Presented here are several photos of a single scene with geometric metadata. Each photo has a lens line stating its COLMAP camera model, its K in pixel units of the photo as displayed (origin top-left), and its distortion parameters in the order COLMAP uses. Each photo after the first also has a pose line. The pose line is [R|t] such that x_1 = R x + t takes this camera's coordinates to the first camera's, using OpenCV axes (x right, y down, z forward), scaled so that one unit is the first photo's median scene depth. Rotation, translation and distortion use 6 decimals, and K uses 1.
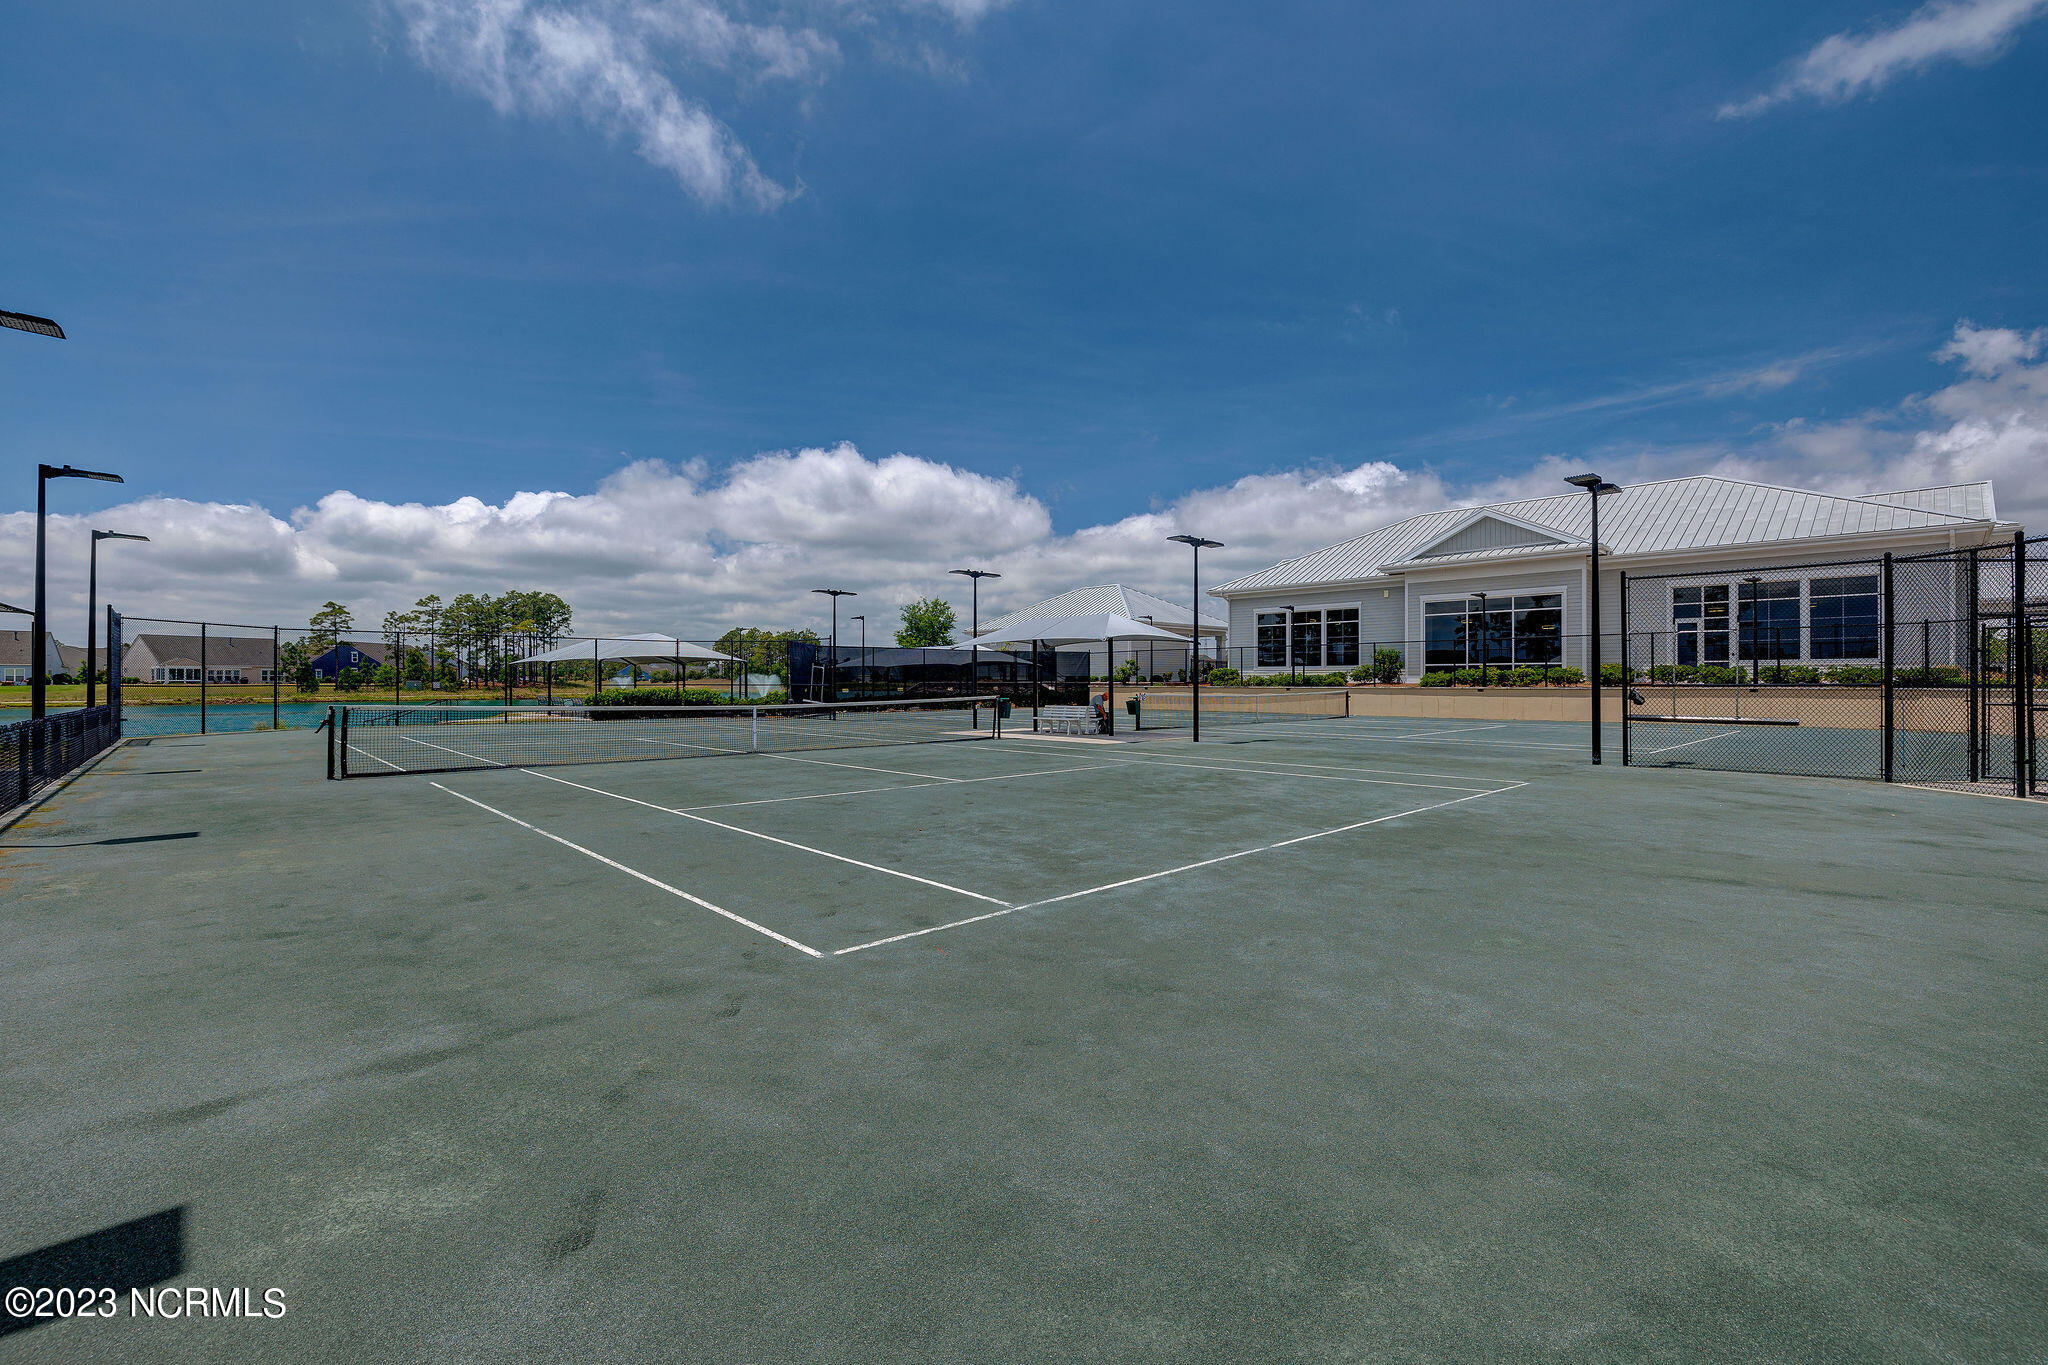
lens RADIAL K [[861.1, 0, 1017.1], [0, 861.1, 682.8], [0, 0, 1]] dist [-0.002440, -0.000104]
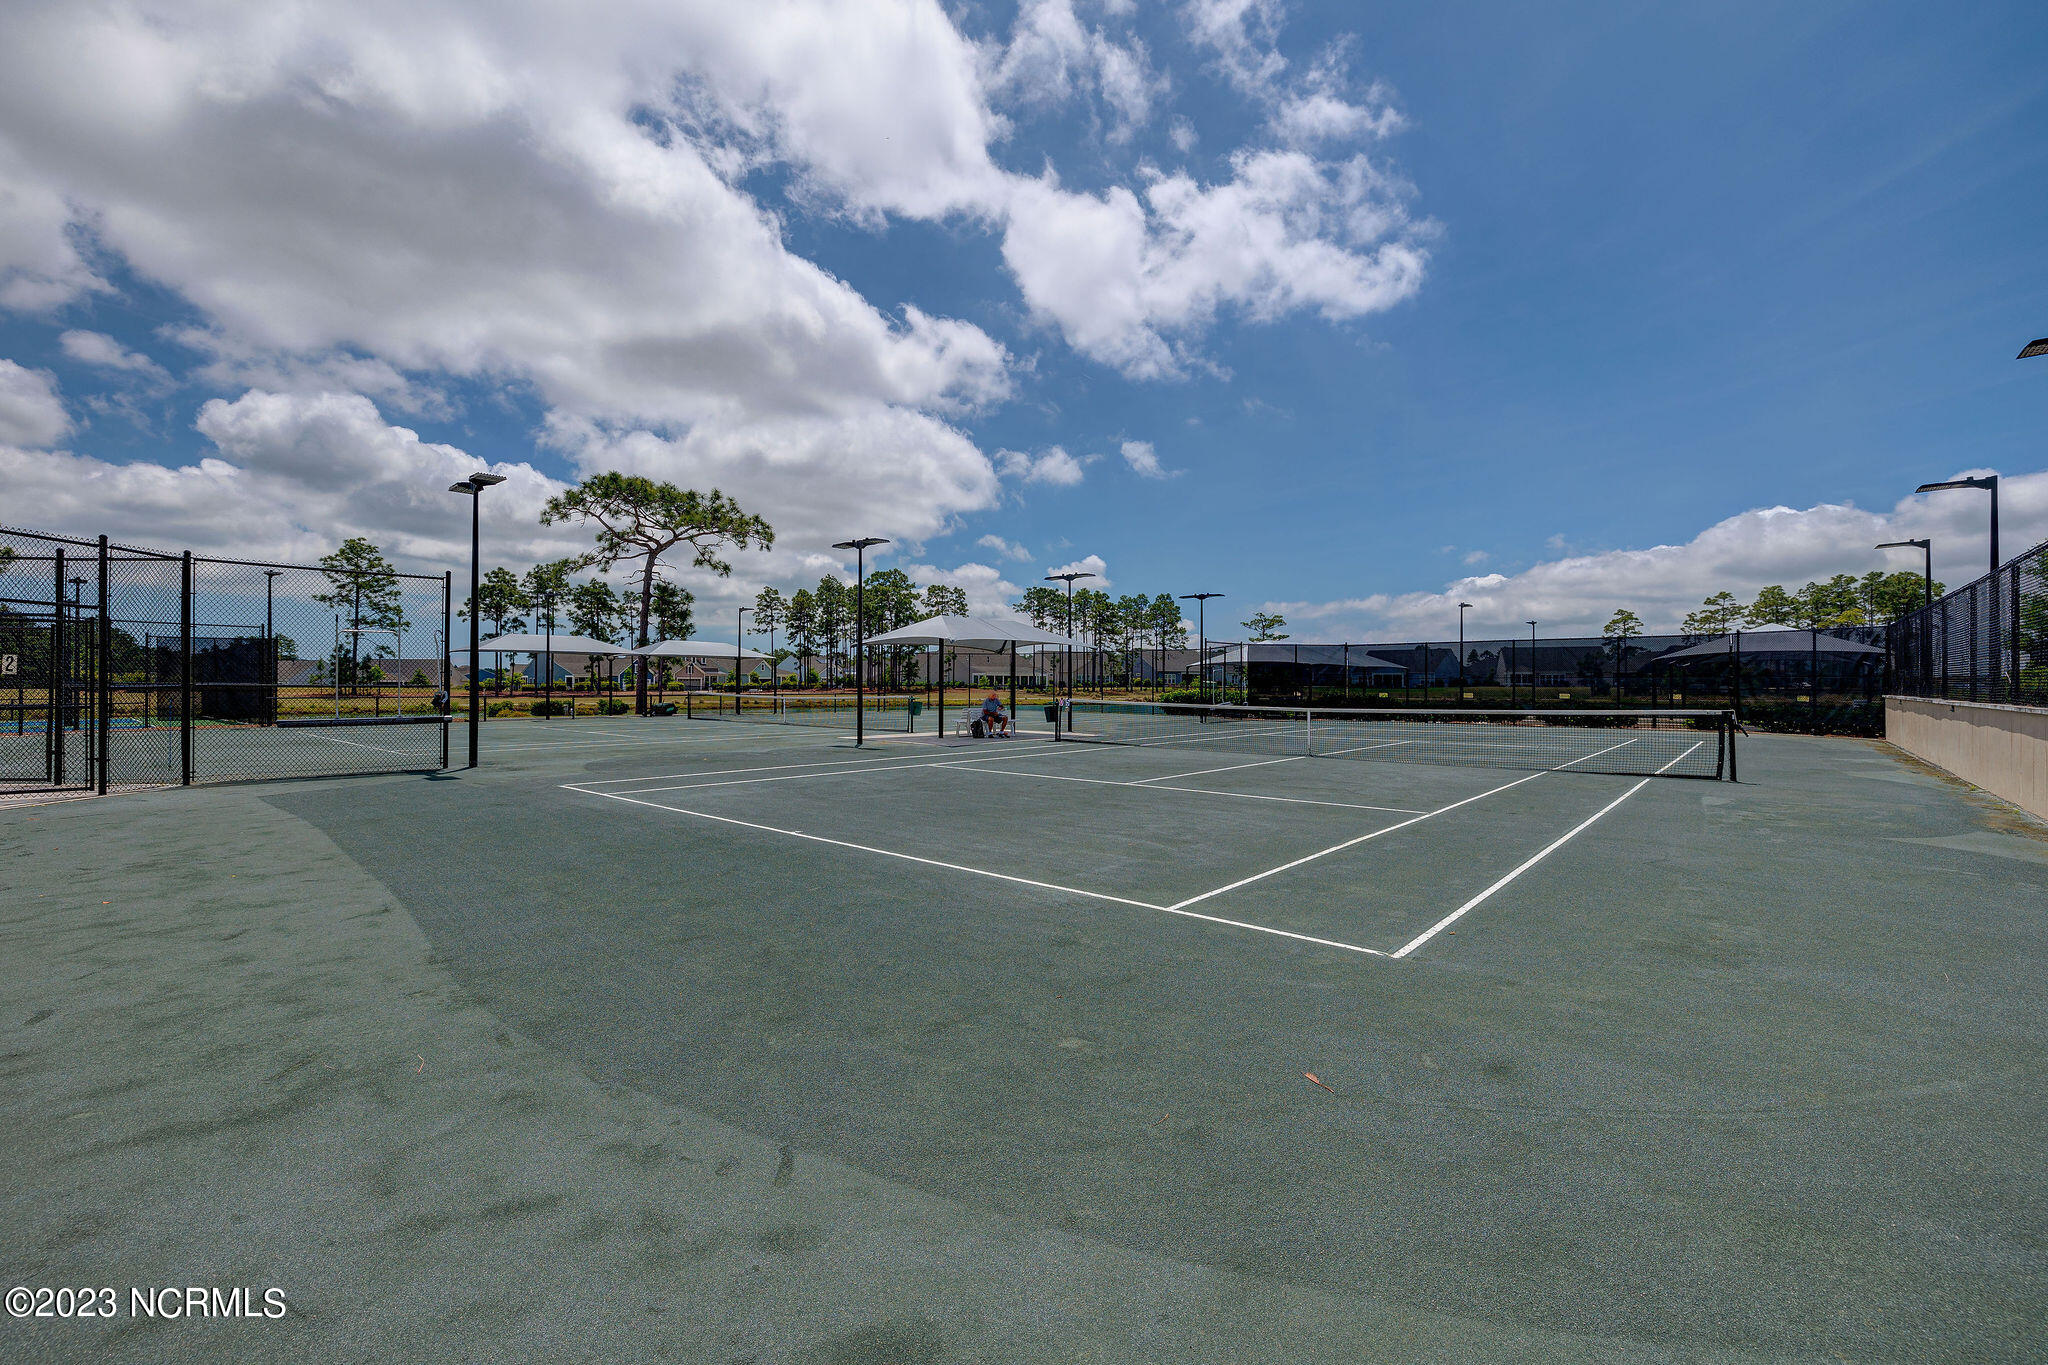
lens RADIAL K [[861.1, 0, 1017.1], [0, 861.1, 682.8], [0, 0, 1]] dist [-0.002440, -0.000104]
pose [[0.114861, -0.001381, -0.993381, 0.160742], [-0.002862, 0.999994, -0.001721, -0.000100], [0.993377, 0.003041, 0.114857, 0.140023]]
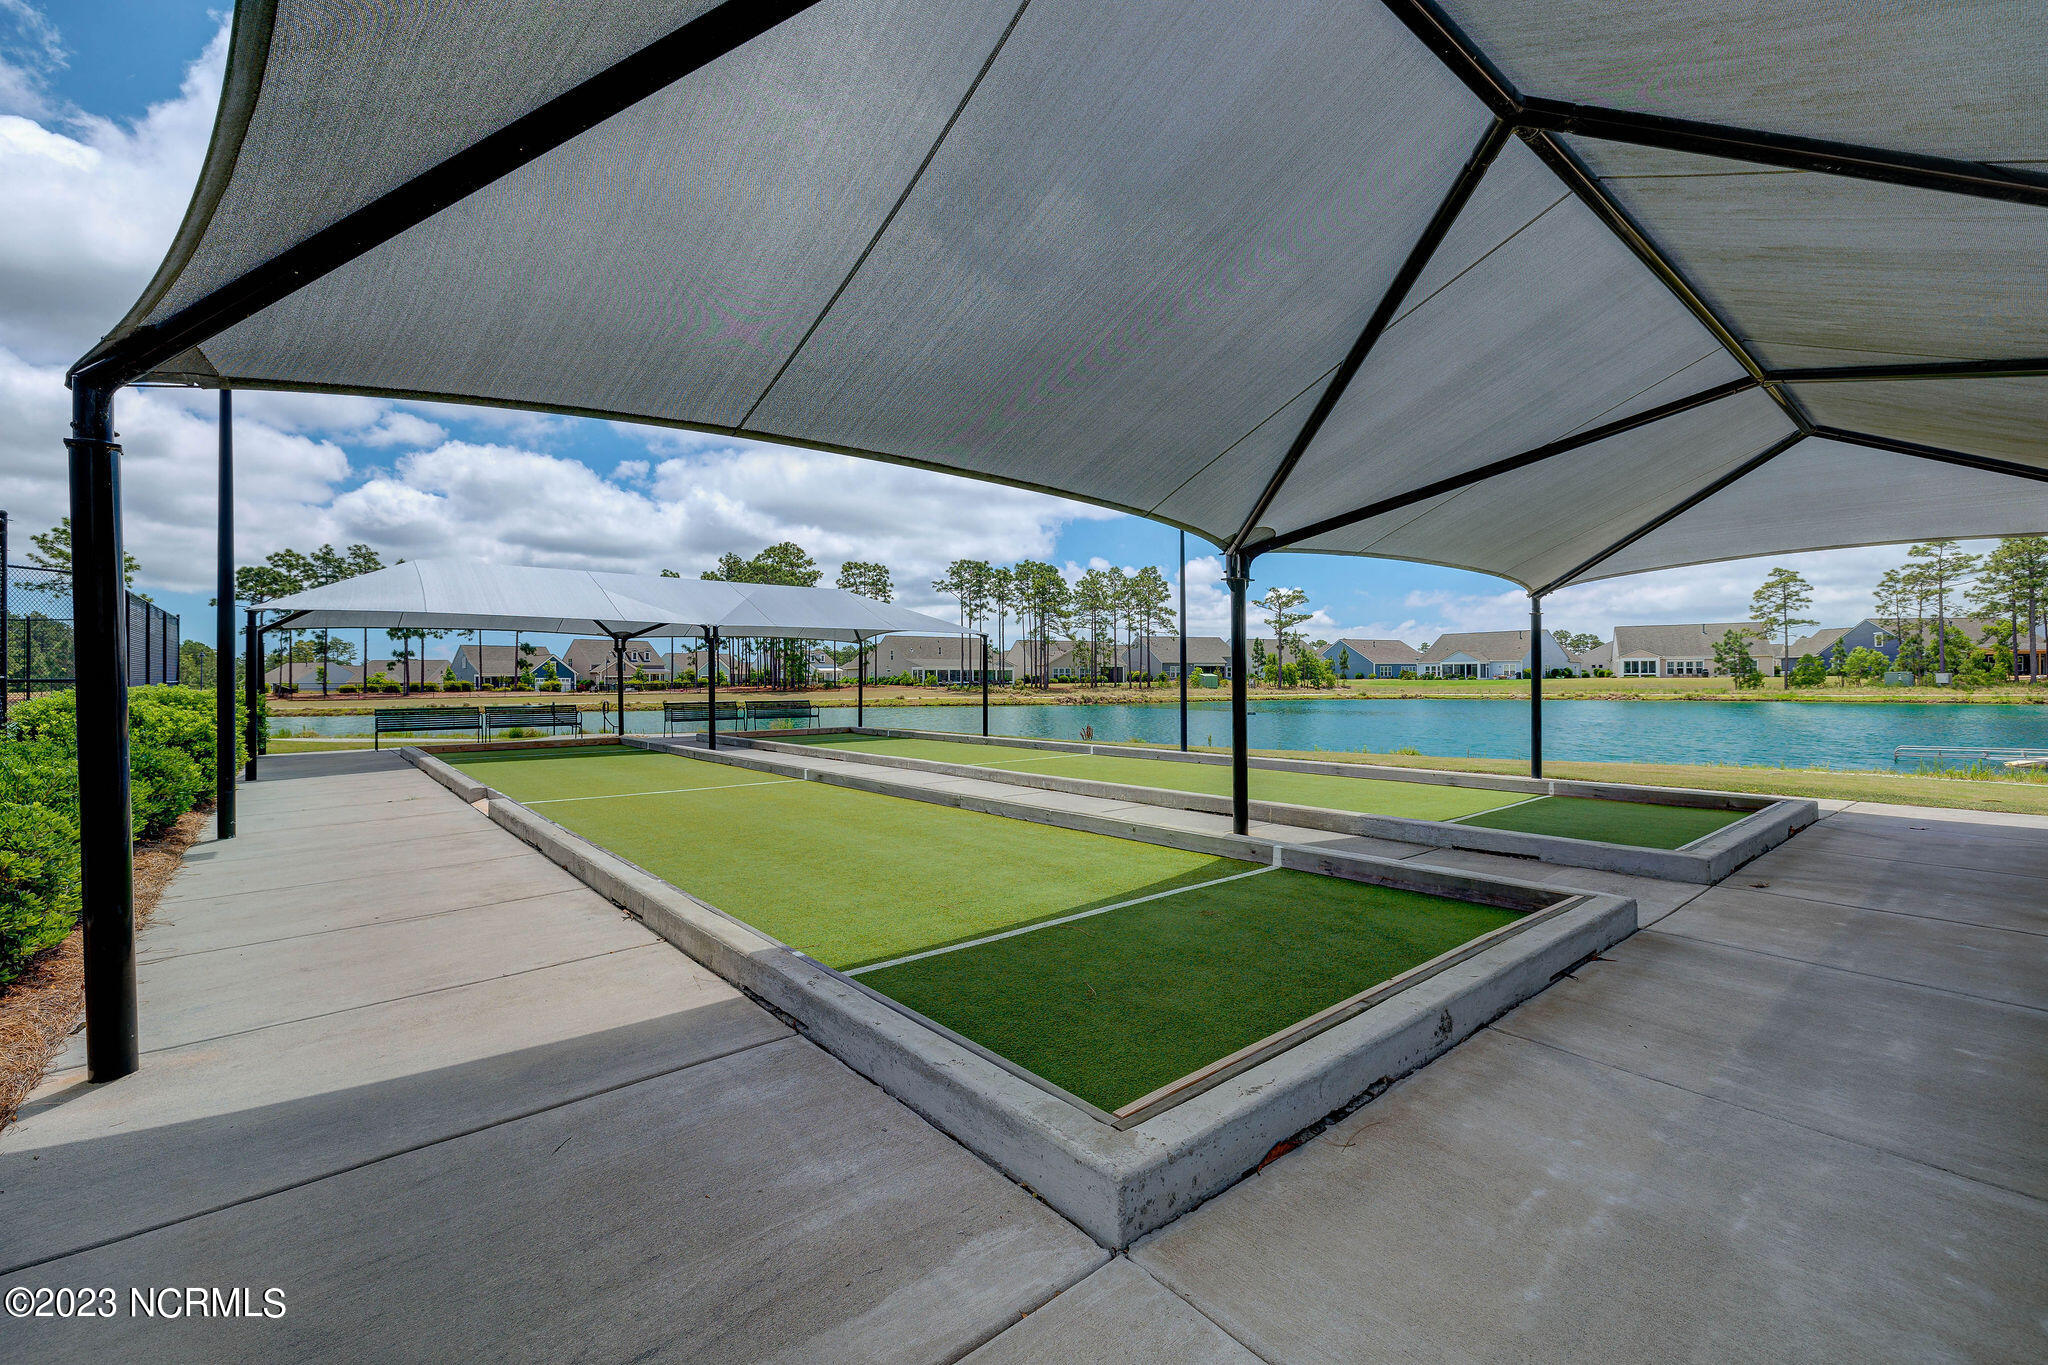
lens RADIAL K [[861.1, 0, 1017.1], [0, 861.1, 682.8], [0, 0, 1]] dist [-0.002440, -0.000104]
pose [[-0.047238, 0.003451, -0.998878, -0.013740], [0.004755, 0.999983, 0.003229, 0.000850], [0.998872, -0.004597, -0.047253, 0.360168]]
